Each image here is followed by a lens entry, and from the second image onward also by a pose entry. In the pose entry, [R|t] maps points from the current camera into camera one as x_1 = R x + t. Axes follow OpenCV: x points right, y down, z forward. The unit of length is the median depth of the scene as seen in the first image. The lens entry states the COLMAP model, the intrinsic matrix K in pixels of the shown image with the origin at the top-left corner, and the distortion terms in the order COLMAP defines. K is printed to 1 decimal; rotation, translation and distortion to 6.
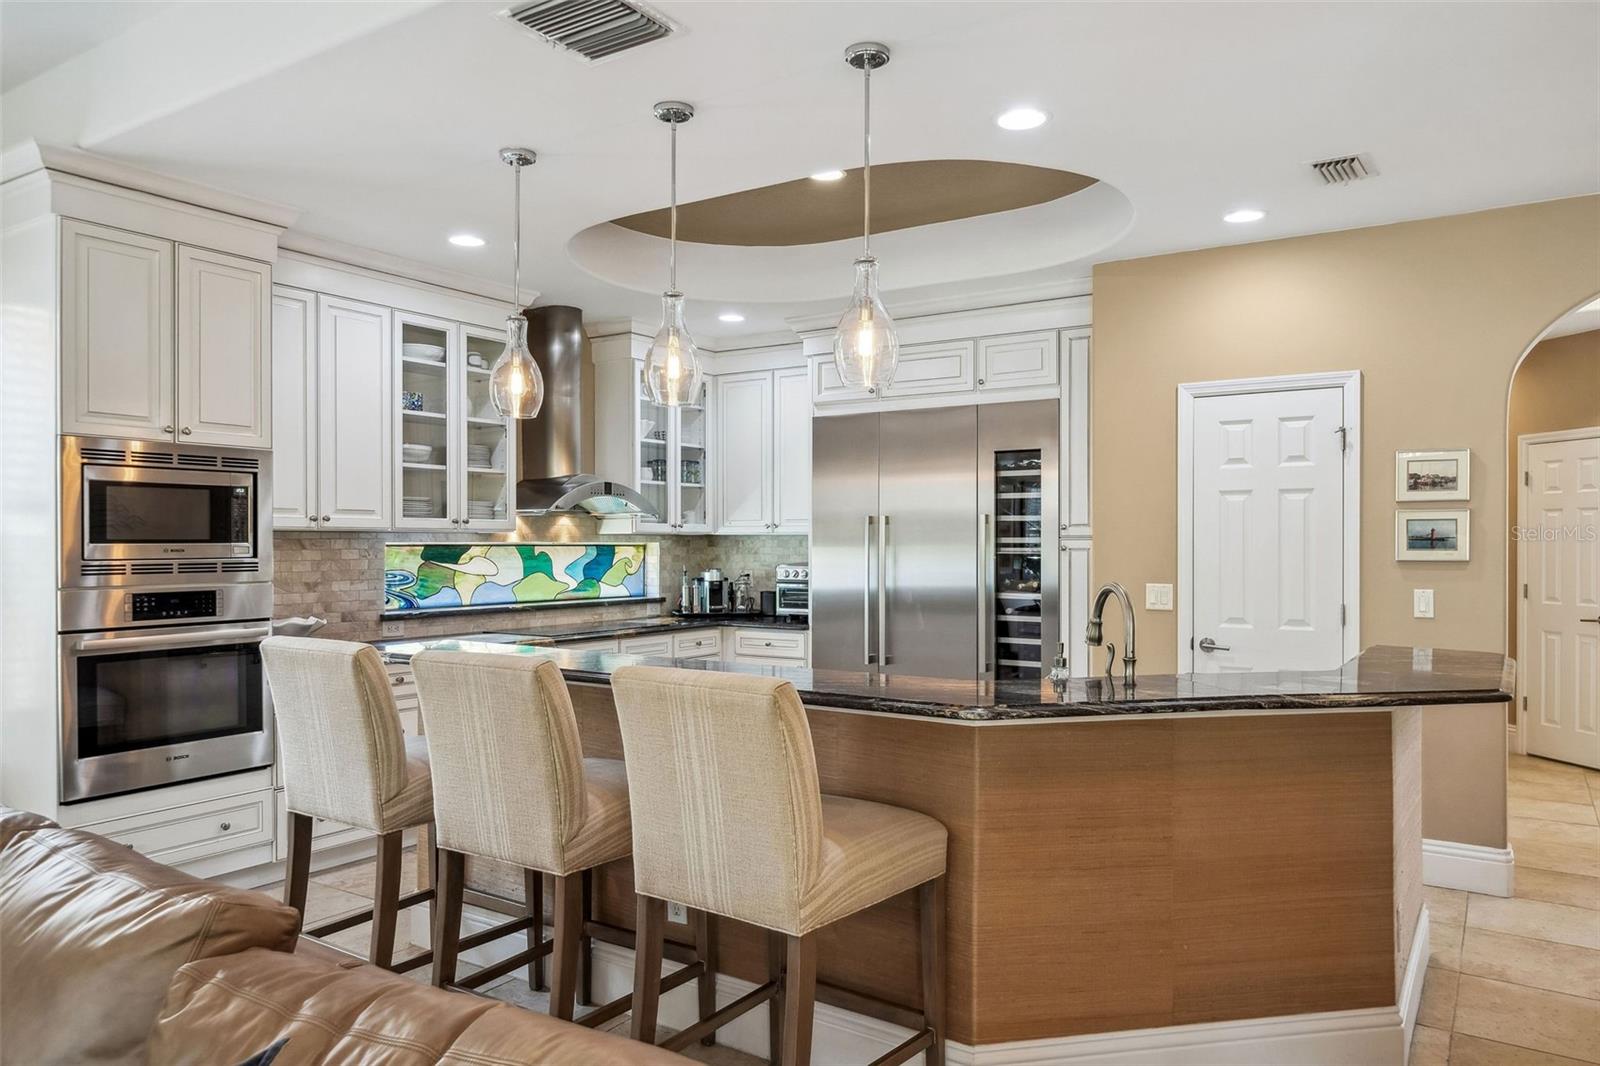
lens RADIAL K [[1087.2, 0, 795.4], [0, 1087.2, 537.1], [0, 0, 1]] dist [-0.004818, -0.000147]
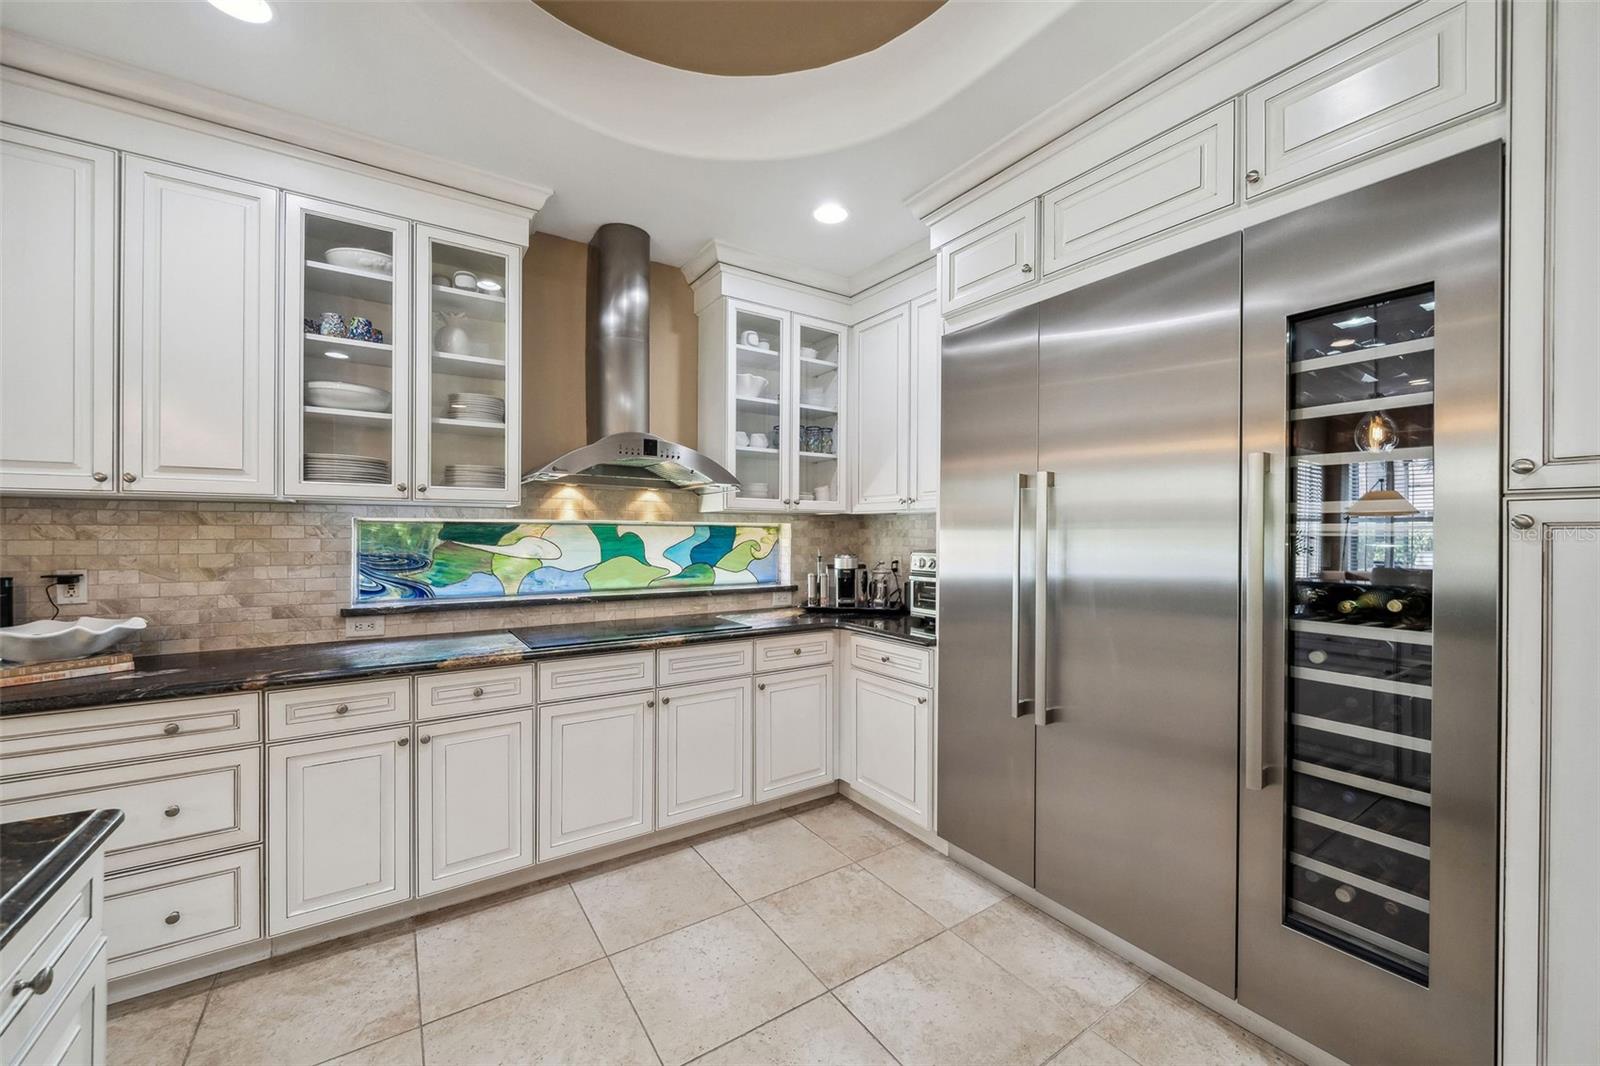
lens RADIAL K [[614.5, 0, 799.3], [0, 614.5, 533.6], [0, 0, 1]] dist [-0.000073, -0.000221]
pose [[0.922185, 0.003251, -0.386735, 0.082352], [-0.000923, 0.999980, 0.006205, 0.011386], [0.386747, -0.005365, 0.922170, 0.602112]]
